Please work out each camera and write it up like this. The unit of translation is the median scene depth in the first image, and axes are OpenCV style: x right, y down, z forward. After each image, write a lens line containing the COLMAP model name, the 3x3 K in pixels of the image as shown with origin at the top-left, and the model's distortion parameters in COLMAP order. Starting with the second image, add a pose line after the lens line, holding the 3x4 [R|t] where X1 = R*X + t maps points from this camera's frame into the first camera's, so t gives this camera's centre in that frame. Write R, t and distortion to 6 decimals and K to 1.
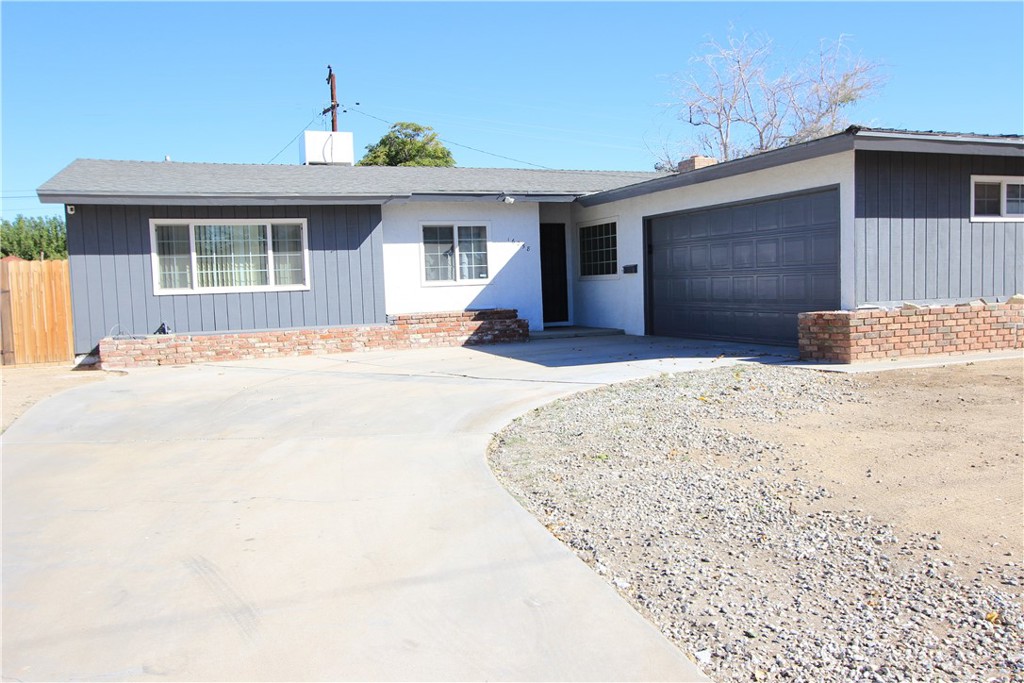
lens RADIAL K [[831.6, 0, 512.0], [0, 831.6, 341.5], [0, 0, 1]] dist [-0.005707, 0.002206]
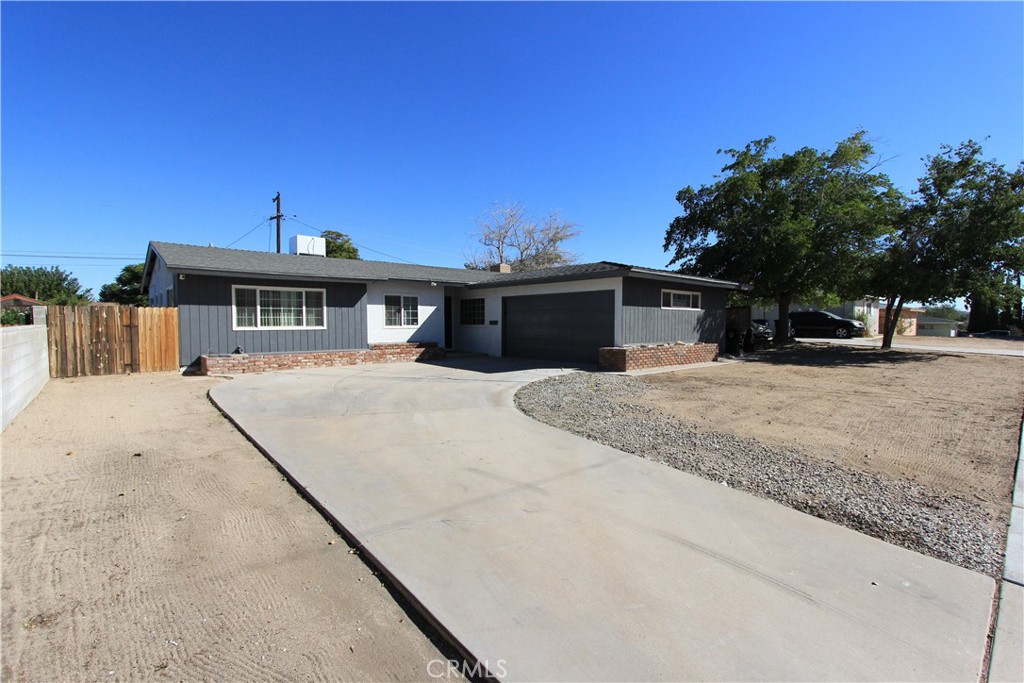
lens RADIAL K [[458.4, 0, 512.0], [0, 458.4, 341.5], [0, 0, 1]] dist [-0.017013, 0.000046]
pose [[0.945879, 0.018620, 0.323984, -0.187903], [-0.007943, 0.999382, -0.034245, -0.006444], [-0.324421, 0.029819, 0.945443, -0.041776]]
